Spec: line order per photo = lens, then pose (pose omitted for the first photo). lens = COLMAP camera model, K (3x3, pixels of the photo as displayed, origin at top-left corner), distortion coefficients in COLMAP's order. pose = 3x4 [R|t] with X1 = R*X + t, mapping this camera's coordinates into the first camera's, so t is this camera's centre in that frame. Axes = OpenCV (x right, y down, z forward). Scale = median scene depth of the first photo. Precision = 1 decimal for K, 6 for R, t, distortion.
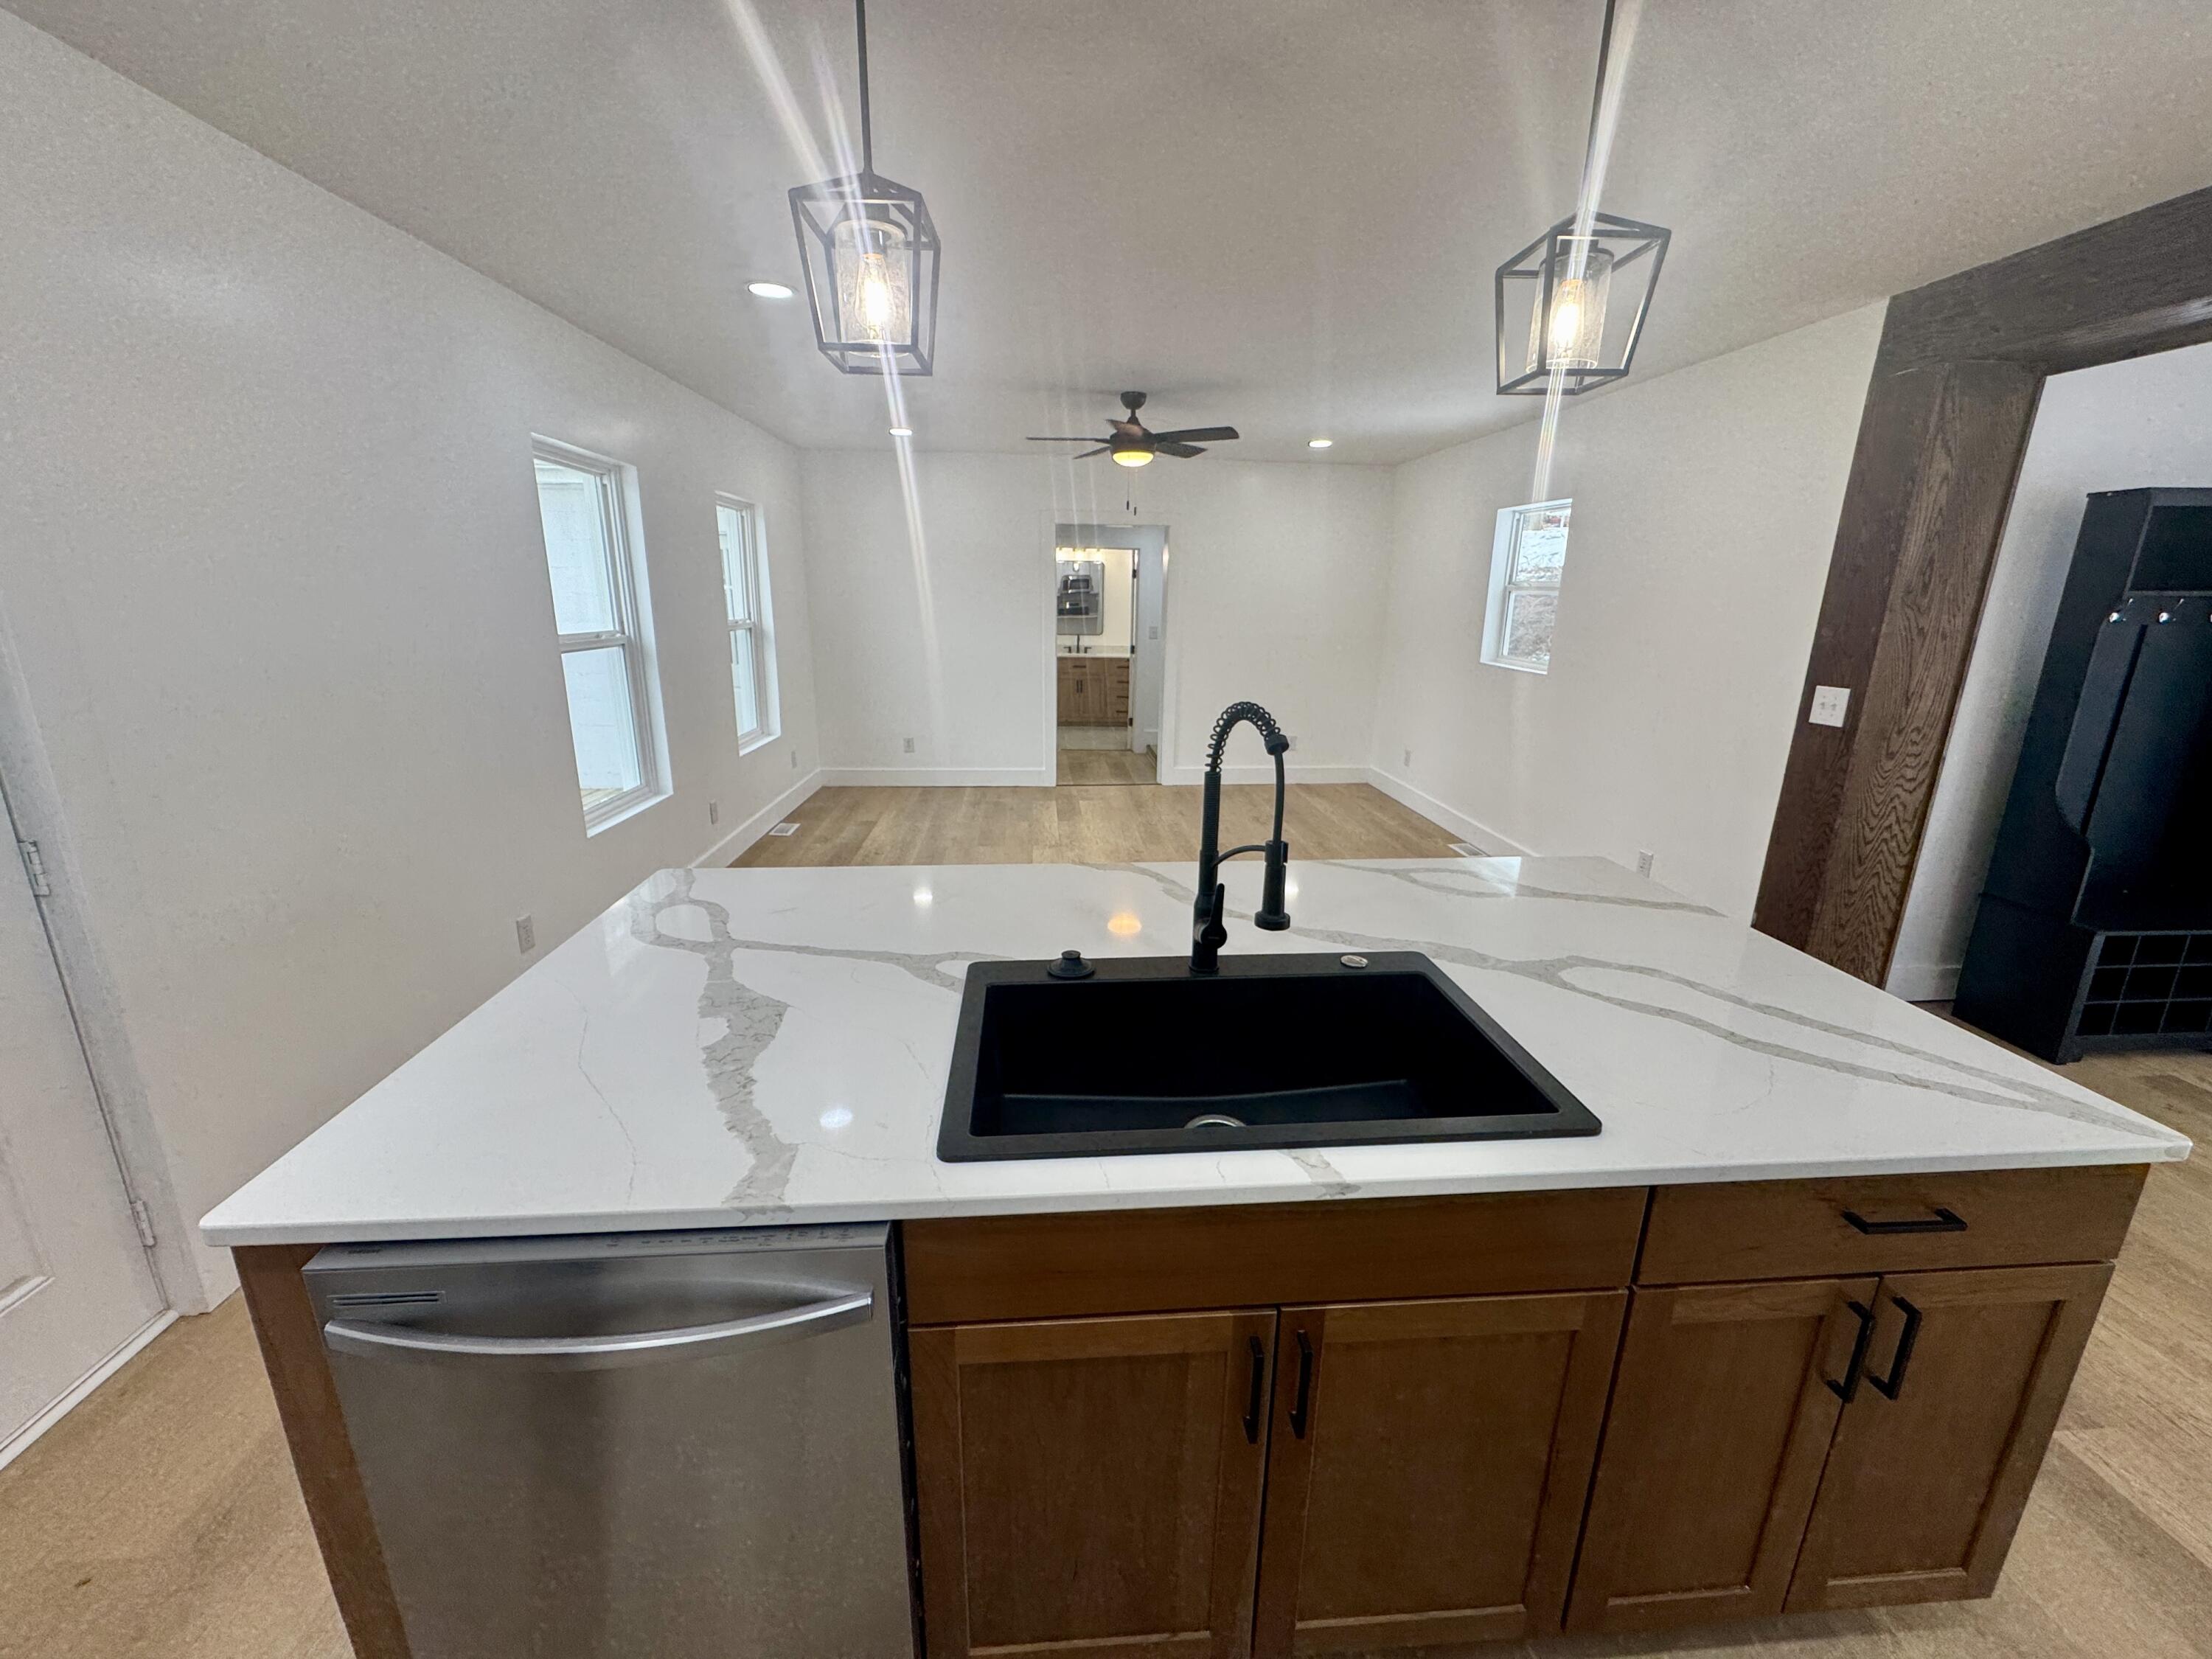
lens RADIAL K [[884.8, 0, 1106.0], [0, 884.8, 829.5], [0, 0, 1]] dist [-0.000445, -0.000067]
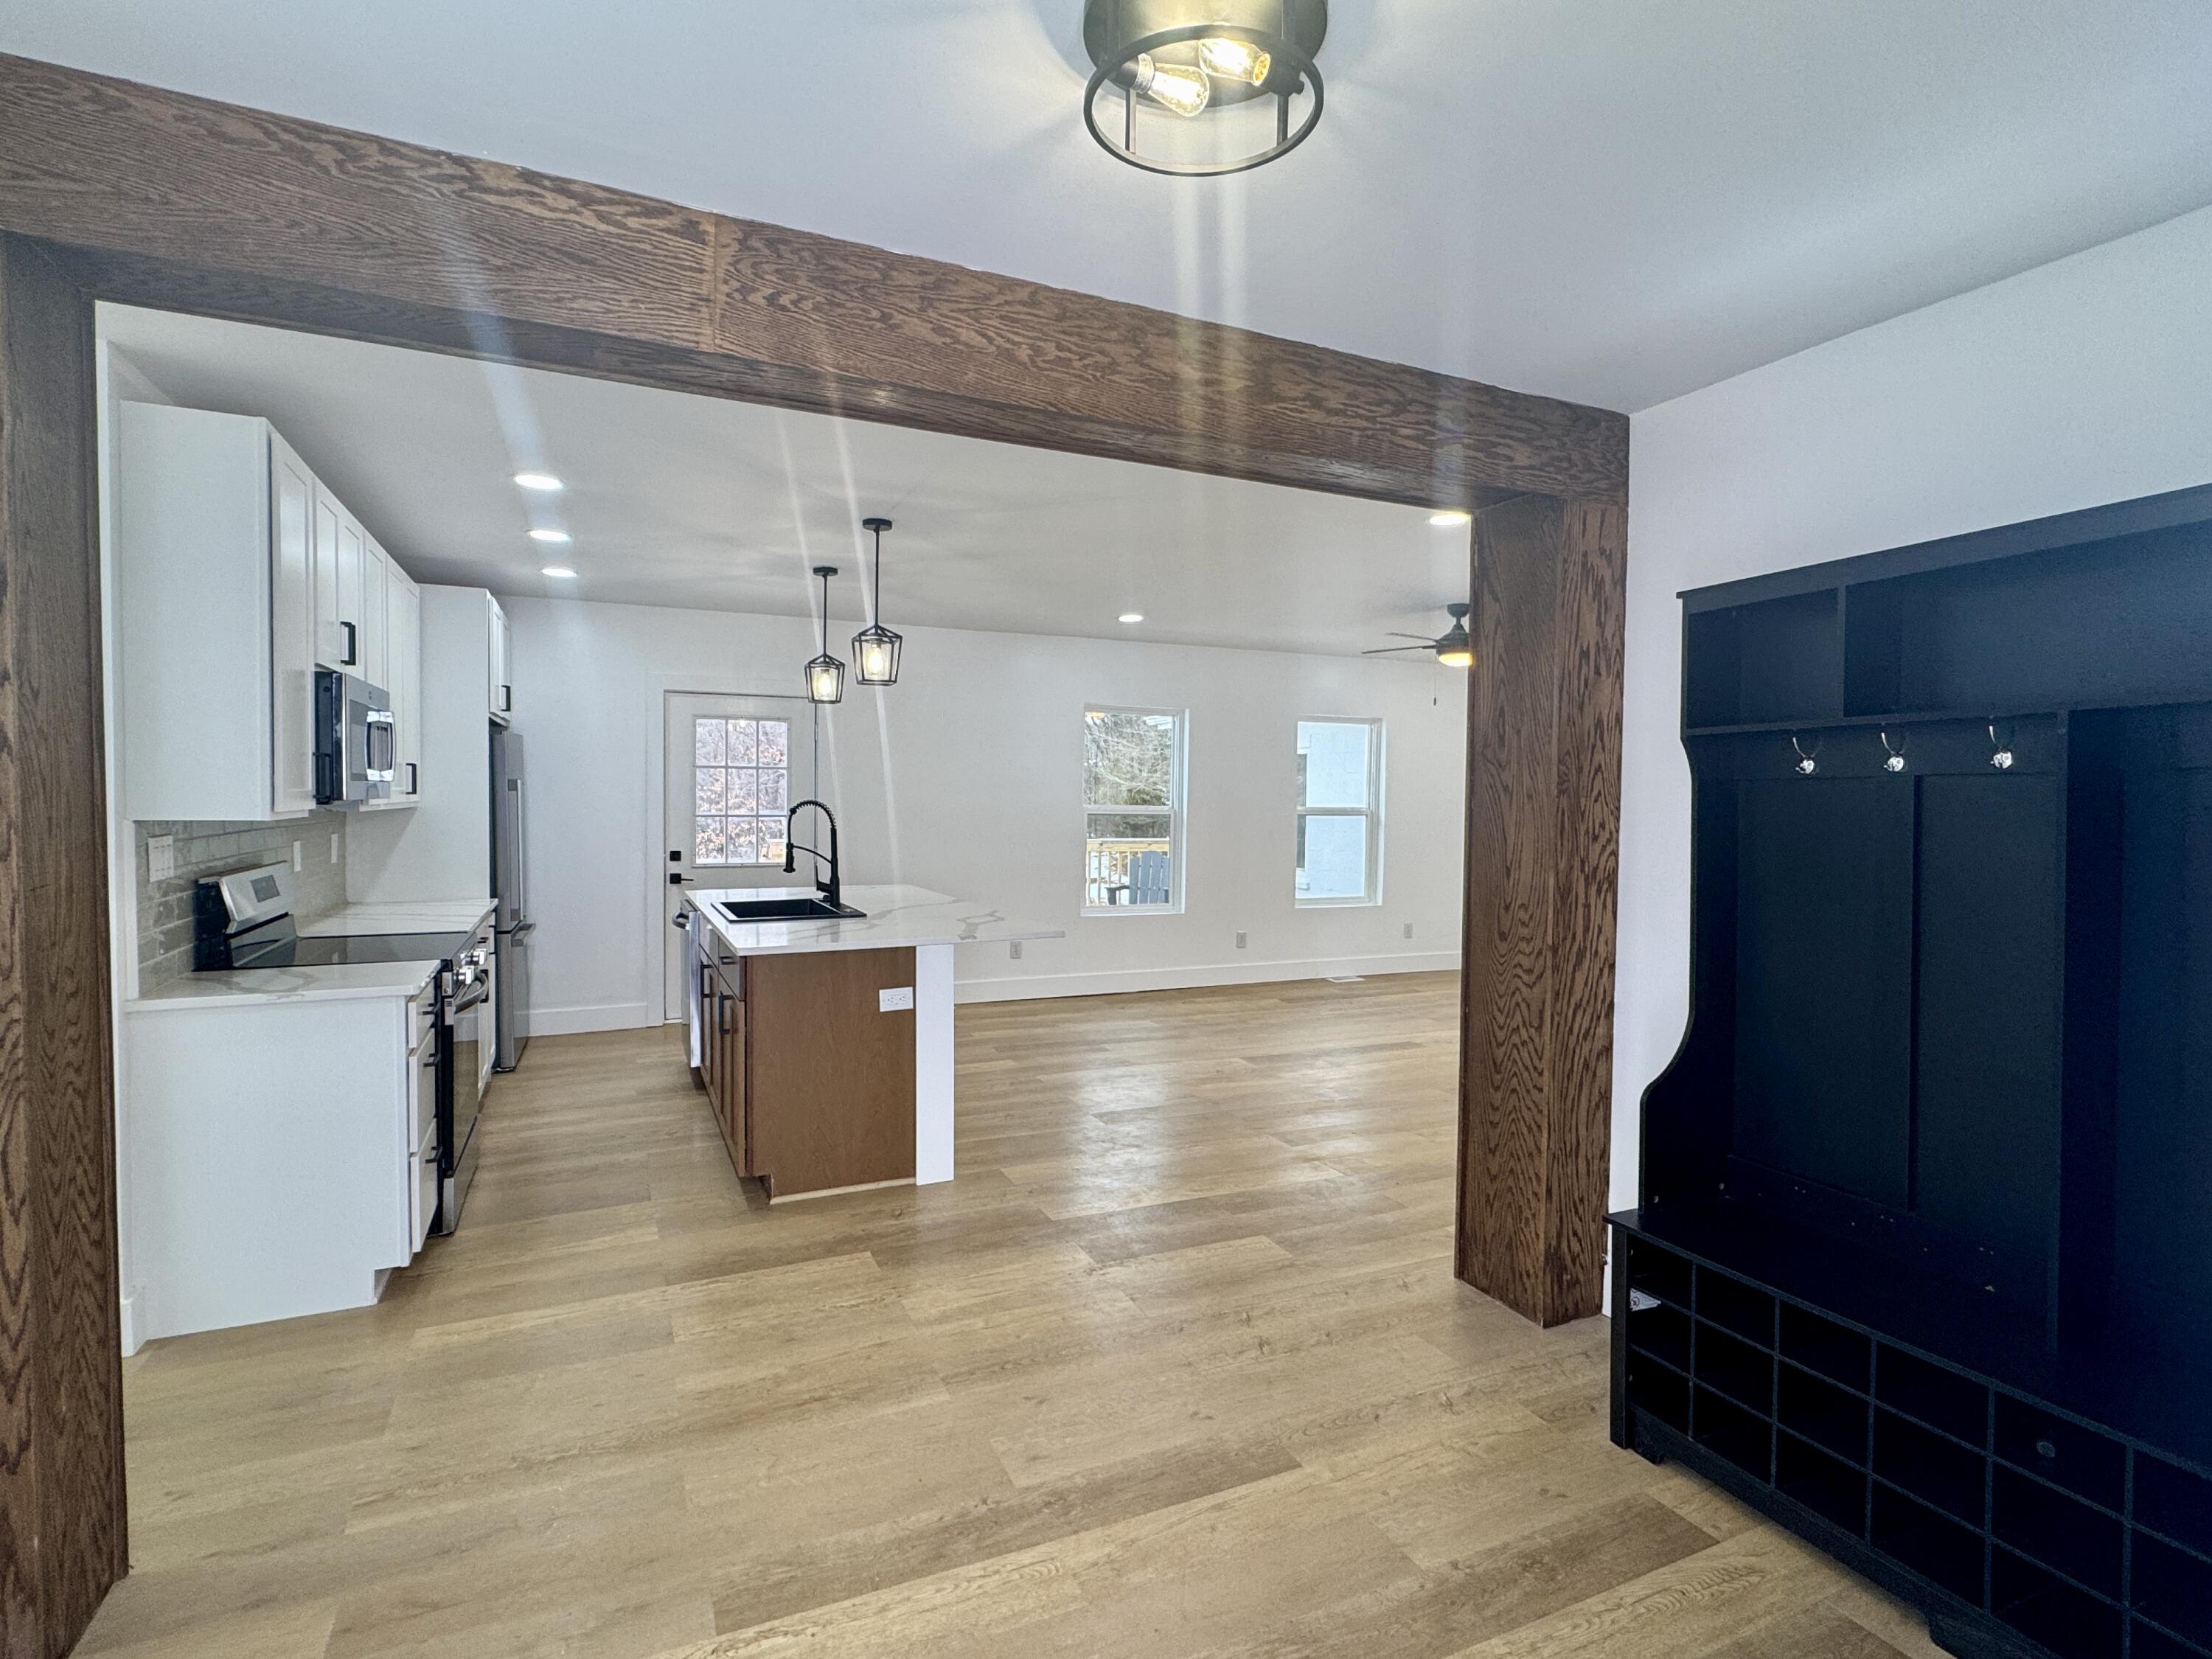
lens RADIAL K [[1094.6, 0, 1106.0], [0, 1094.6, 829.5], [0, 0, 1]] dist [0.000222, 0.000007]
pose [[0.351486, 0.019863, -0.935982, 1.690173], [-0.245581, 0.966720, -0.071706, -0.015251], [0.903409, 0.255063, 0.344667, 0.283573]]
